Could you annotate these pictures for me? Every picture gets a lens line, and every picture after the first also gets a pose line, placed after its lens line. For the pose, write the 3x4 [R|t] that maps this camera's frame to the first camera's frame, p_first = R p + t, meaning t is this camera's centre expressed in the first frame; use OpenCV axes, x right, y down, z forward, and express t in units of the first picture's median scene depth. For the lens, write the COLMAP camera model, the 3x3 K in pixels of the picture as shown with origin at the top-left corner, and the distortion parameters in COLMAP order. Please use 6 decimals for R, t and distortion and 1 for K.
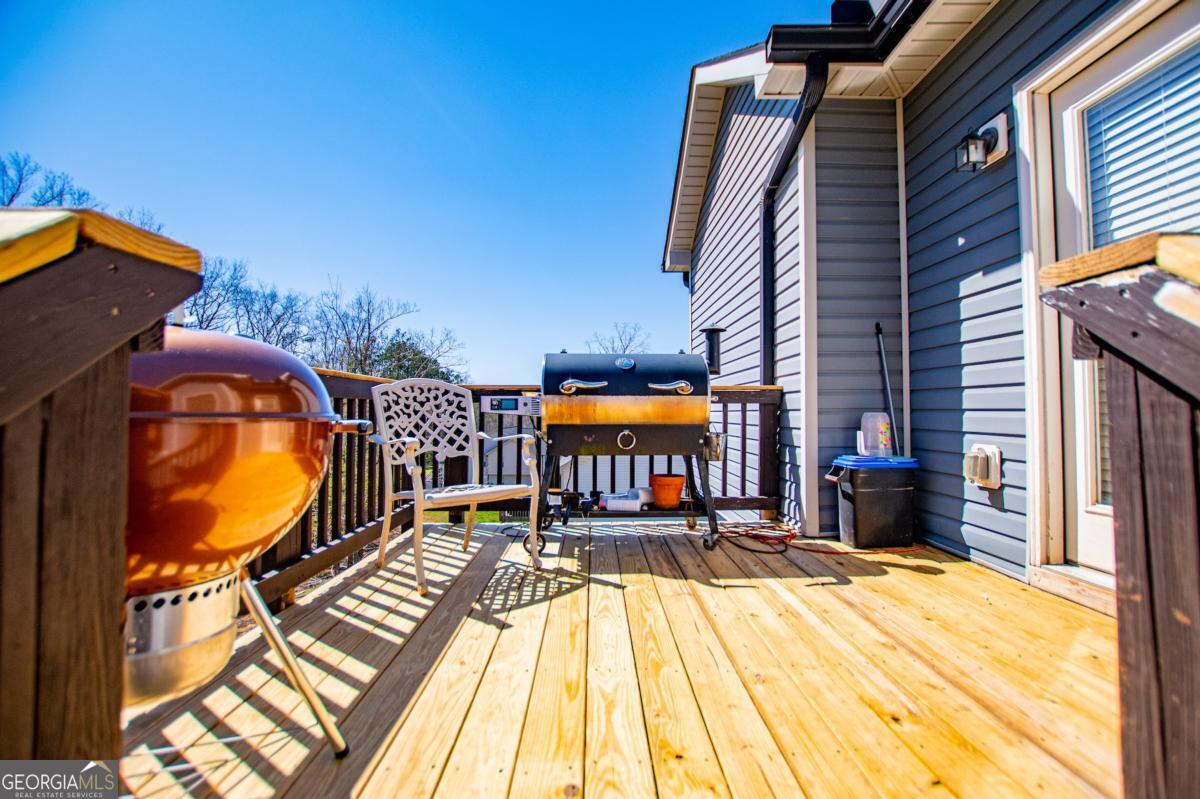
lens RADIAL K [[527.3, 0, 601.6], [0, 527.3, 394.6], [0, 0, 1]] dist [-0.023296, 0.000483]
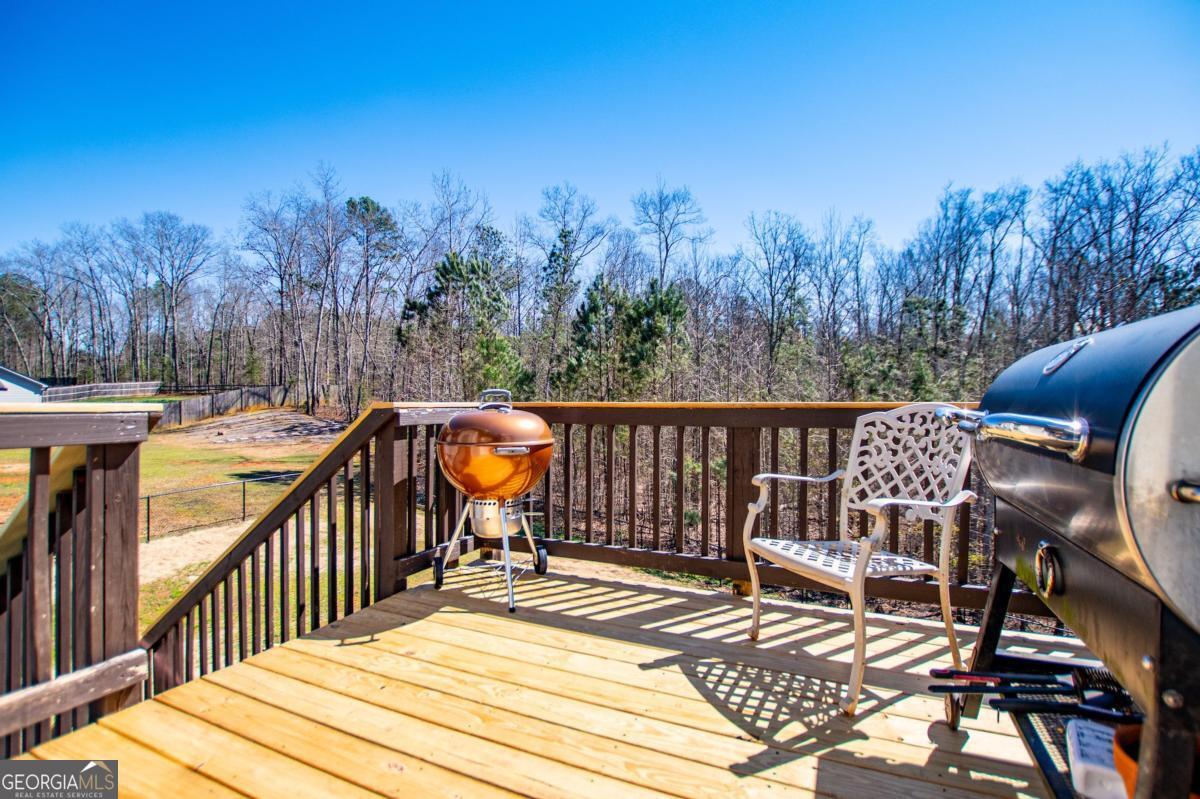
lens RADIAL K [[550.8, 0, 602.4], [0, 550.8, 395.4], [0, 0, 1]] dist [-0.028396, 0.000625]
pose [[-0.430228, -0.011257, -0.902650, 0.539102], [0.032671, 0.999073, -0.028032, -0.035602], [0.902129, -0.041551, -0.429461, 0.933771]]
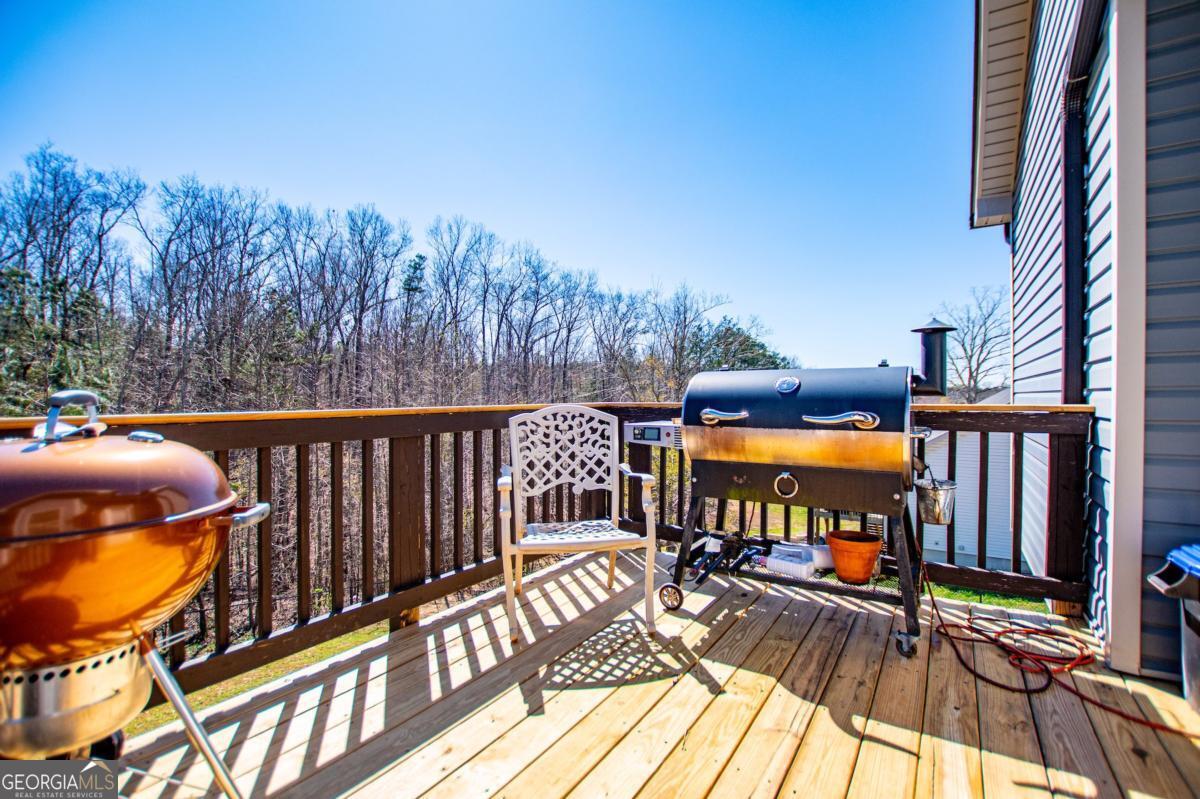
lens RADIAL K [[529.8, 0, 605.2], [0, 529.8, 400.9], [0, 0, 1]] dist [-0.026479, 0.000849]
pose [[0.825924, 0.000693, -0.563782, 0.273865], [0.023979, 0.999051, 0.036357, -0.074291], [0.563272, -0.043547, 0.825123, 0.238247]]
